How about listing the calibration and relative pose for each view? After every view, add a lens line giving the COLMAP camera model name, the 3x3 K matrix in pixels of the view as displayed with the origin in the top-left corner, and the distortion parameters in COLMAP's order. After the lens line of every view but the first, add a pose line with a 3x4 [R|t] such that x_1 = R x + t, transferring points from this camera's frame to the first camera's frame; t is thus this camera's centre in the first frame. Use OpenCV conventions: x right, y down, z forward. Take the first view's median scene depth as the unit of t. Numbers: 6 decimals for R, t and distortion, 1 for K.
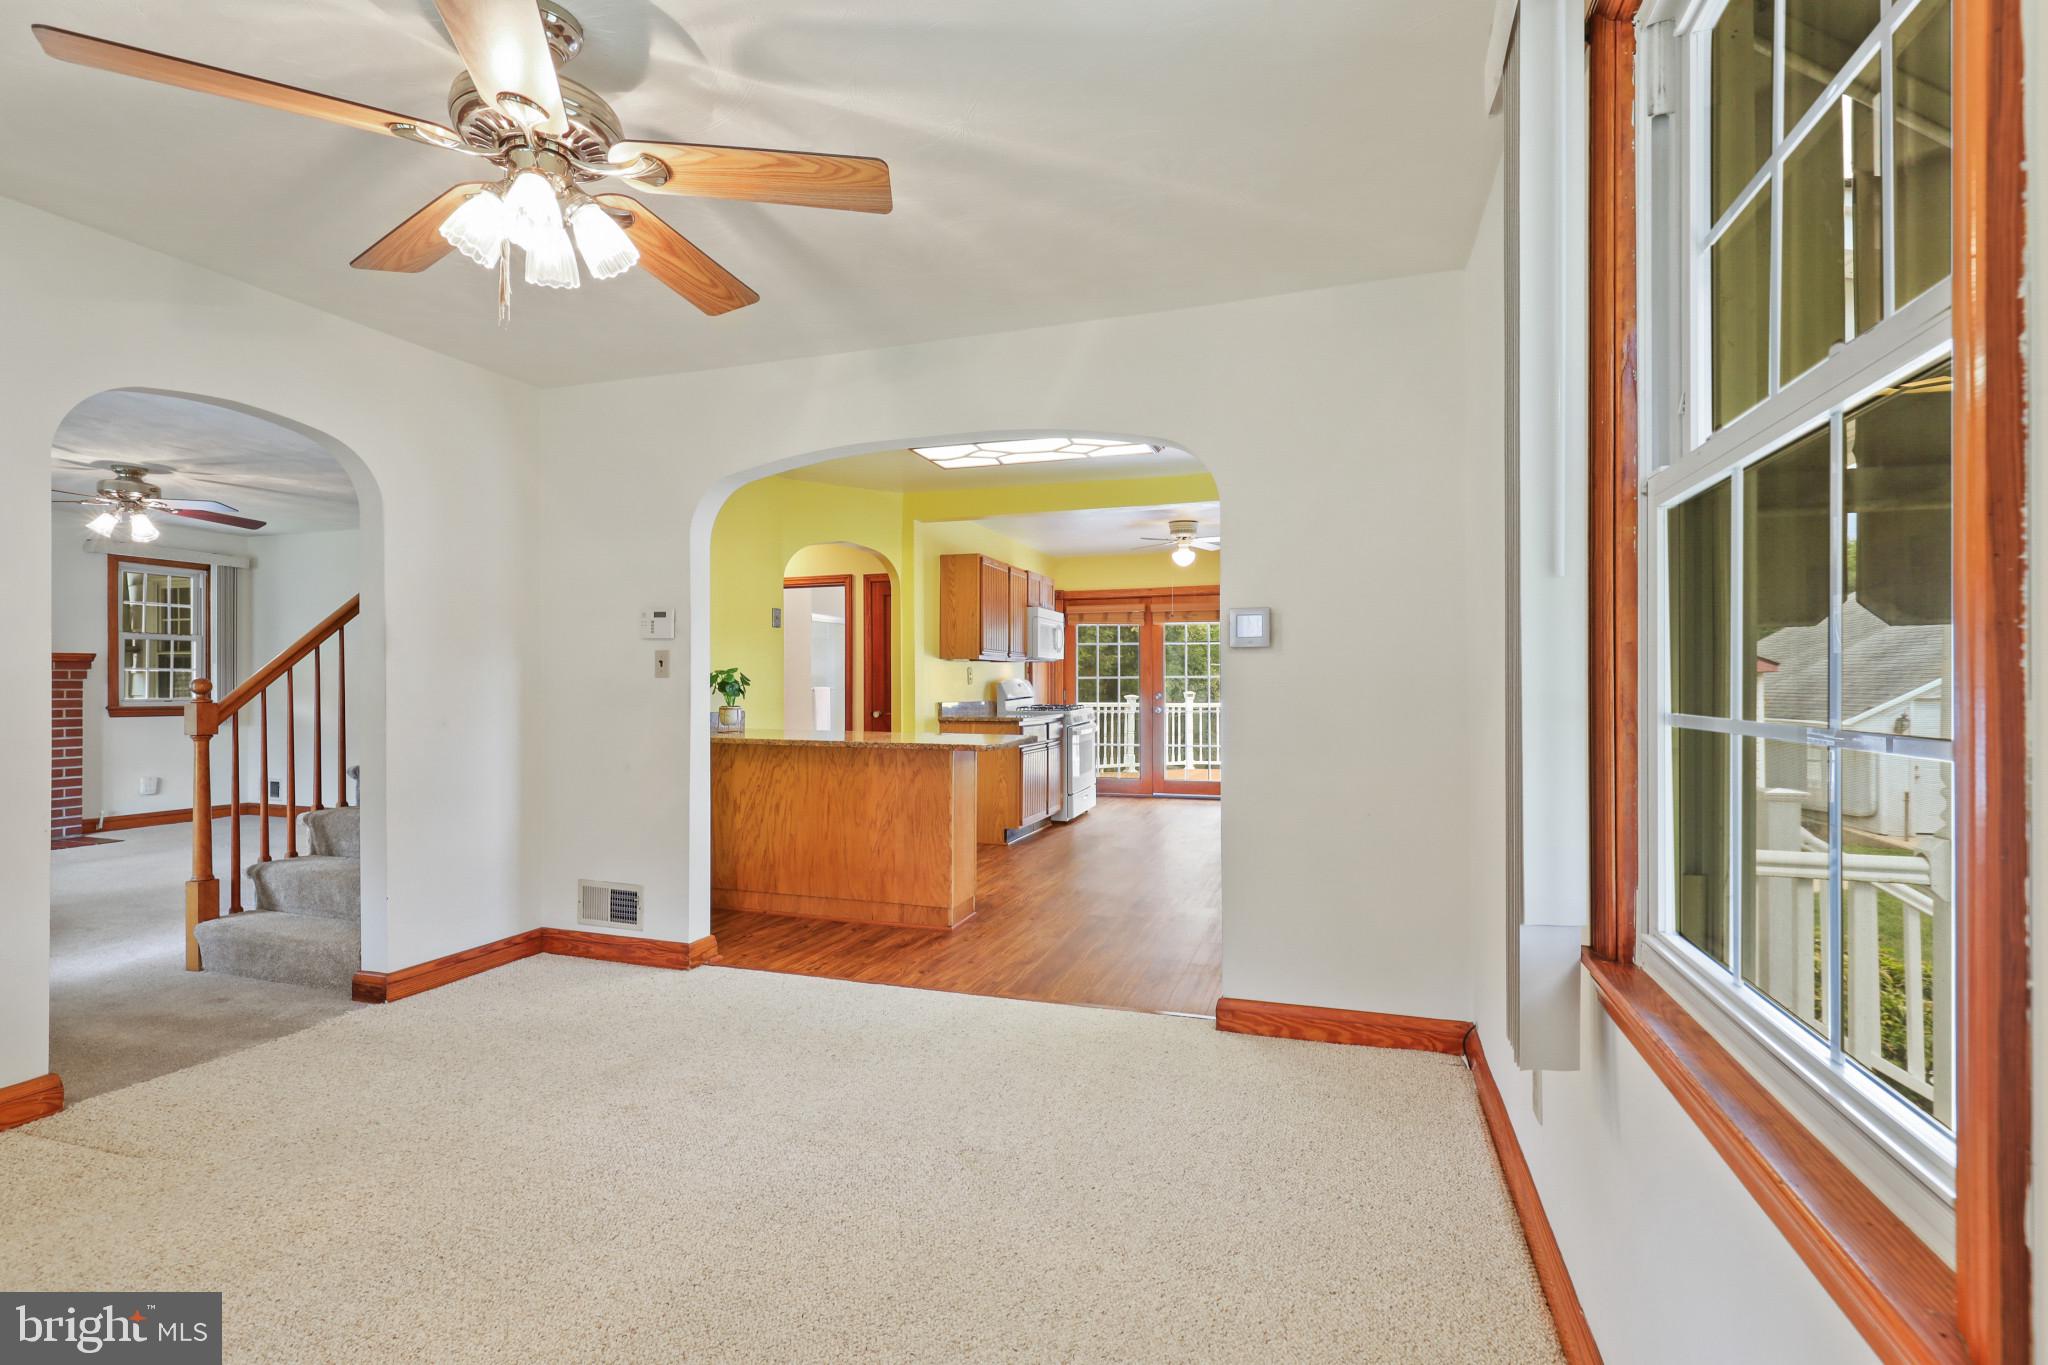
lens RADIAL K [[930.4, 0, 1035.5], [0, 930.4, 691.5], [0, 0, 1]] dist [0.004559, -0.000335]
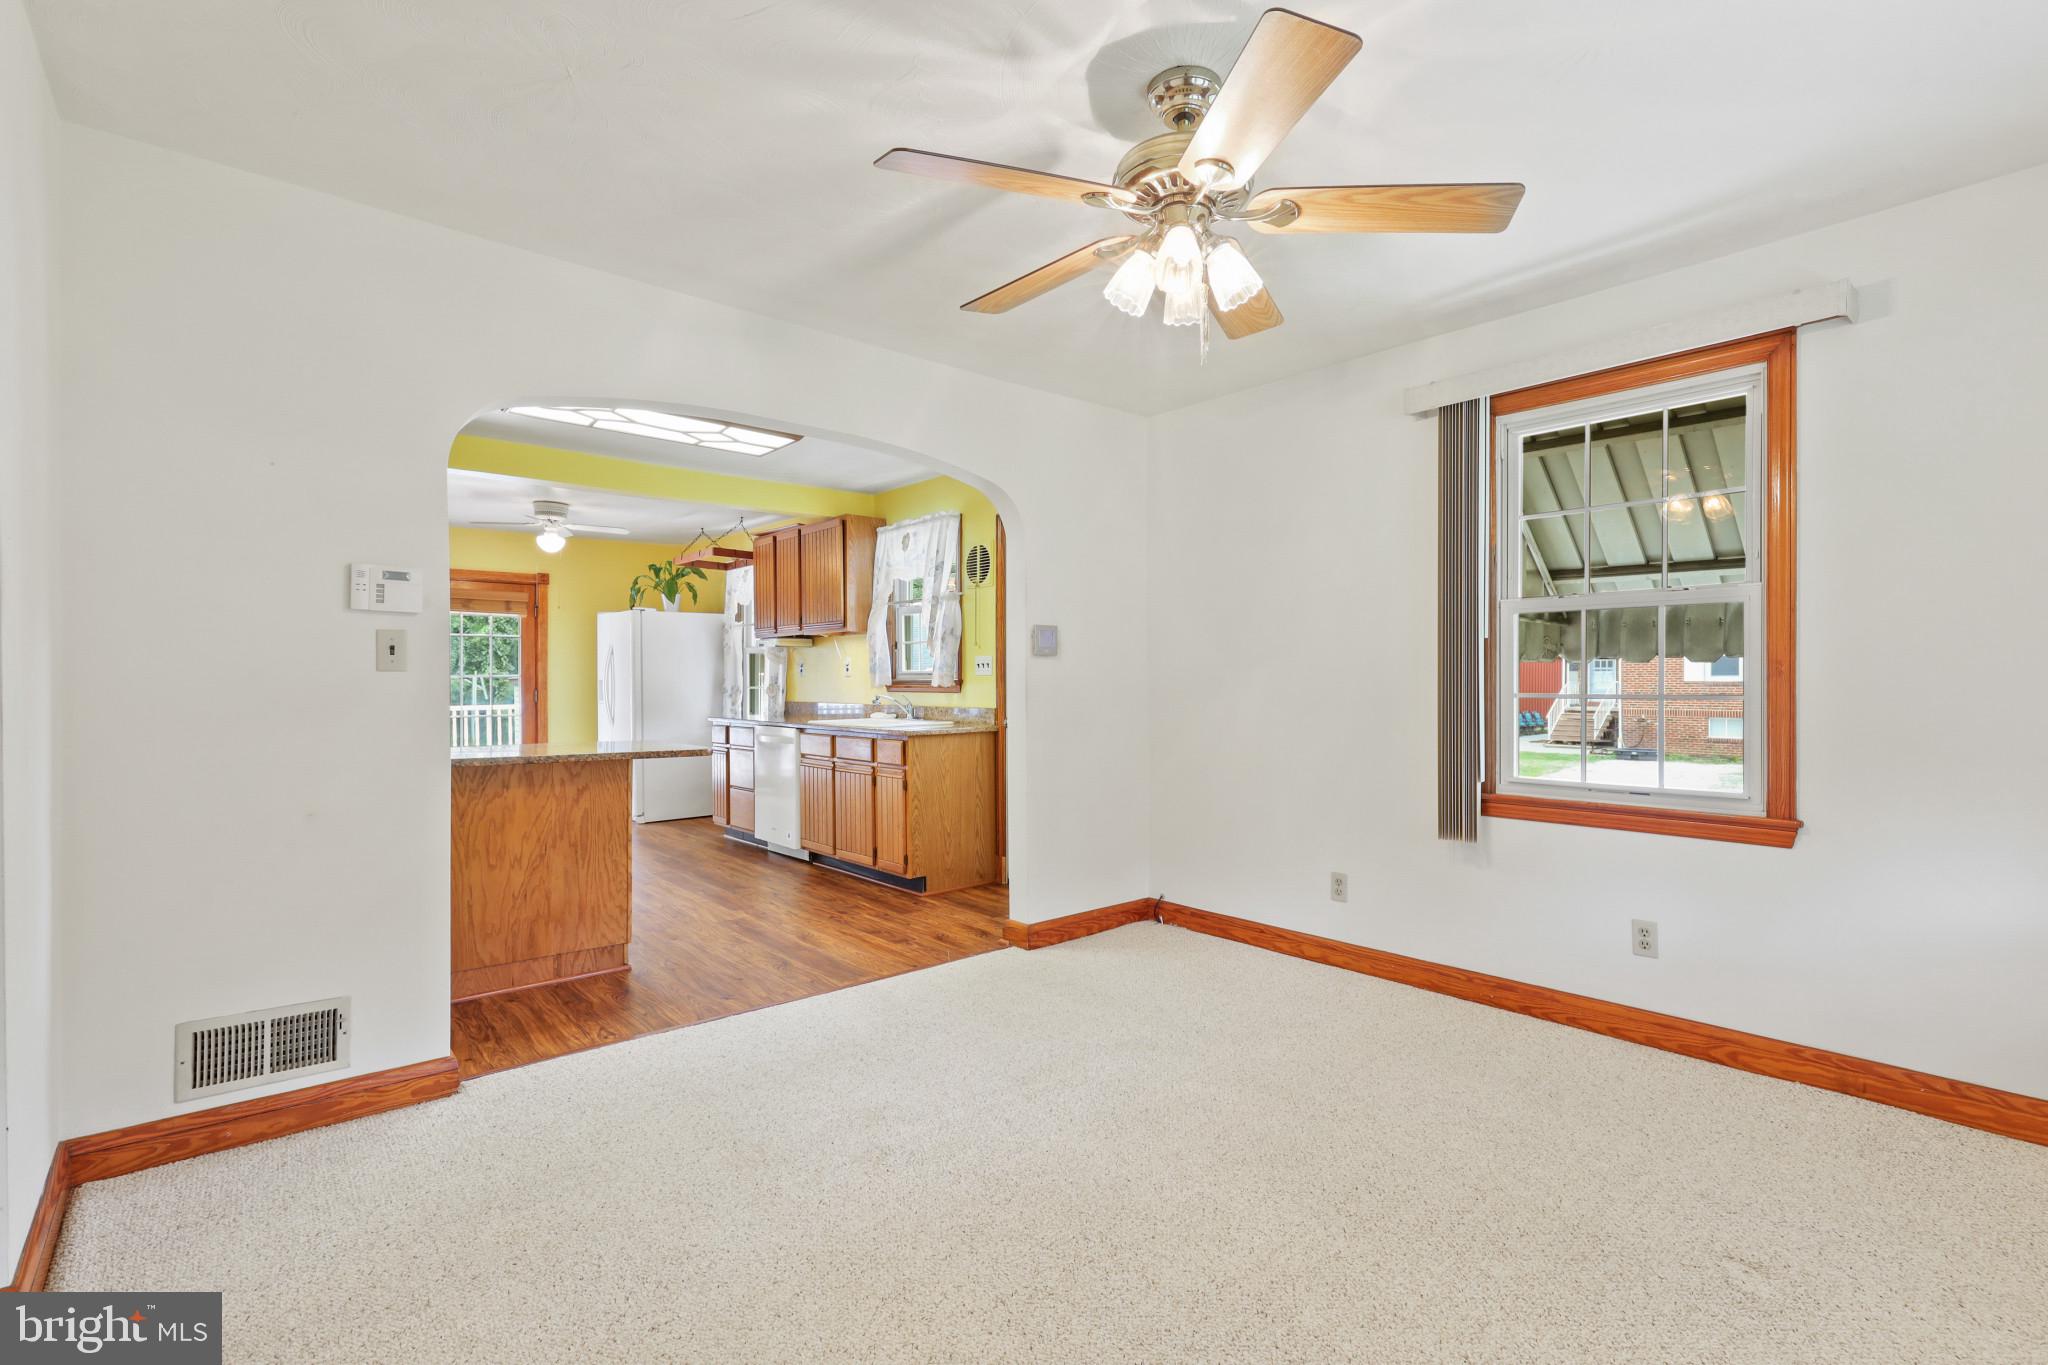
lens RADIAL K [[930.4, 0, 1041.8], [0, 930.4, 699.8], [0, 0, 1]] dist [0.004559, -0.000335]
pose [[0.508703, -0.012818, 0.860846, -0.665210], [0.007060, 0.999918, 0.010717, 0.001422], [-0.860913, 0.000626, 0.508752, 0.240776]]
